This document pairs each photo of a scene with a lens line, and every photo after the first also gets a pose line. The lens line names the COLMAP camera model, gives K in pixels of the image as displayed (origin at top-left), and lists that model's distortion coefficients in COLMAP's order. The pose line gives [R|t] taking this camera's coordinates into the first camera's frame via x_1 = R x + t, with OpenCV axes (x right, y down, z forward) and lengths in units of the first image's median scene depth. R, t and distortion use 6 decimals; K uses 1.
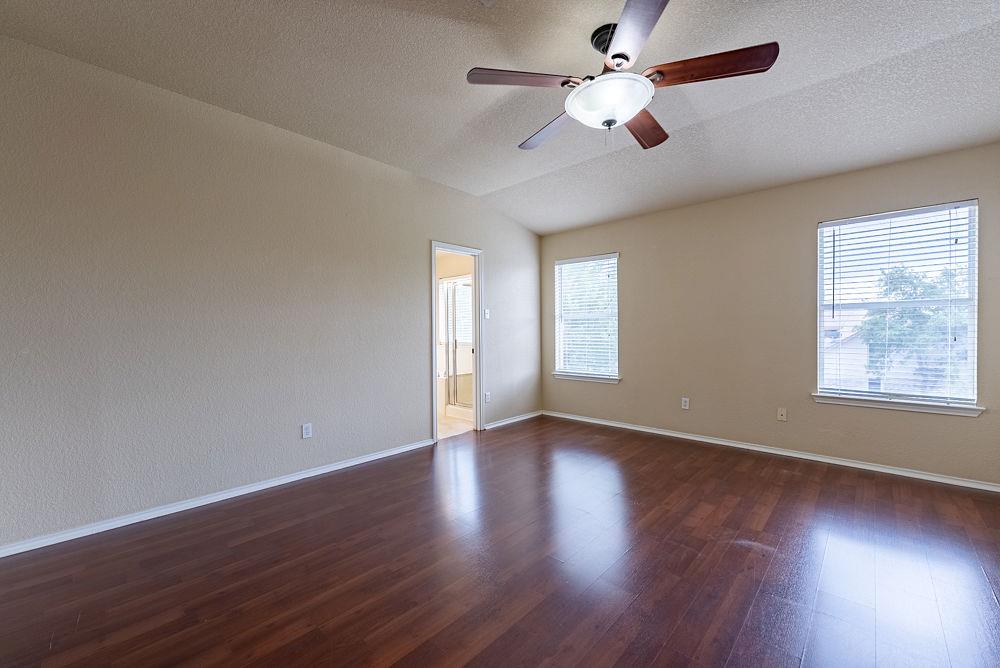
lens RADIAL K [[400.1, 0, 499.6], [0, 400.1, 333.5], [0, 0, 1]] dist [-0.000498, 0.000081]
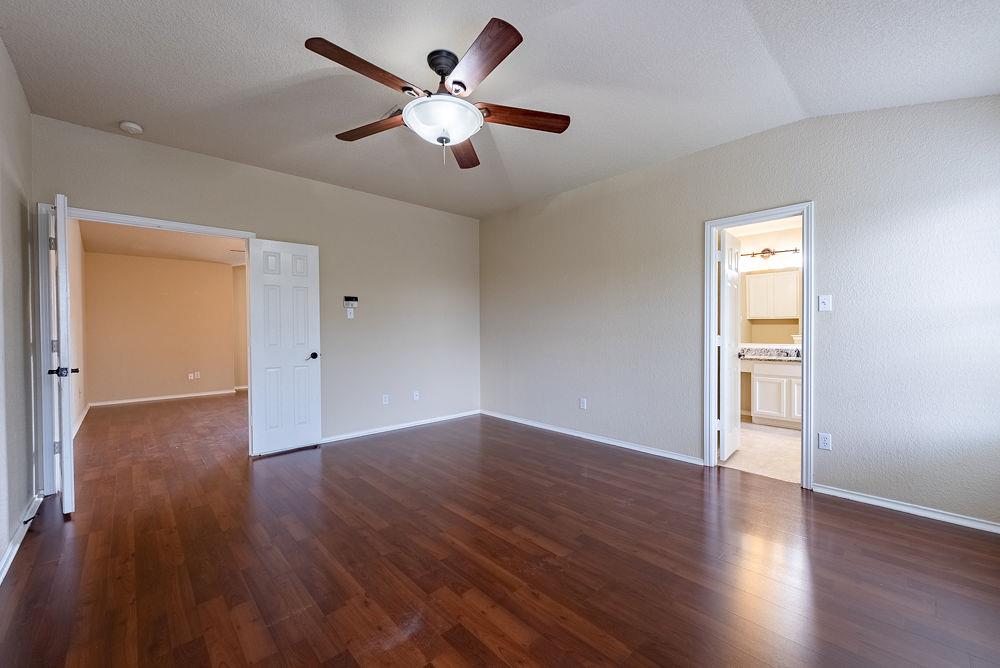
lens RADIAL K [[400.1, 0, 499.7], [0, 400.1, 332.5], [0, 0, 1]] dist [-0.000498, 0.000081]
pose [[-0.069984, 0.014575, -0.997442, 0.883942], [-0.005408, 0.999873, 0.014990, -0.016180], [0.997533, 0.006443, -0.069896, 0.807489]]
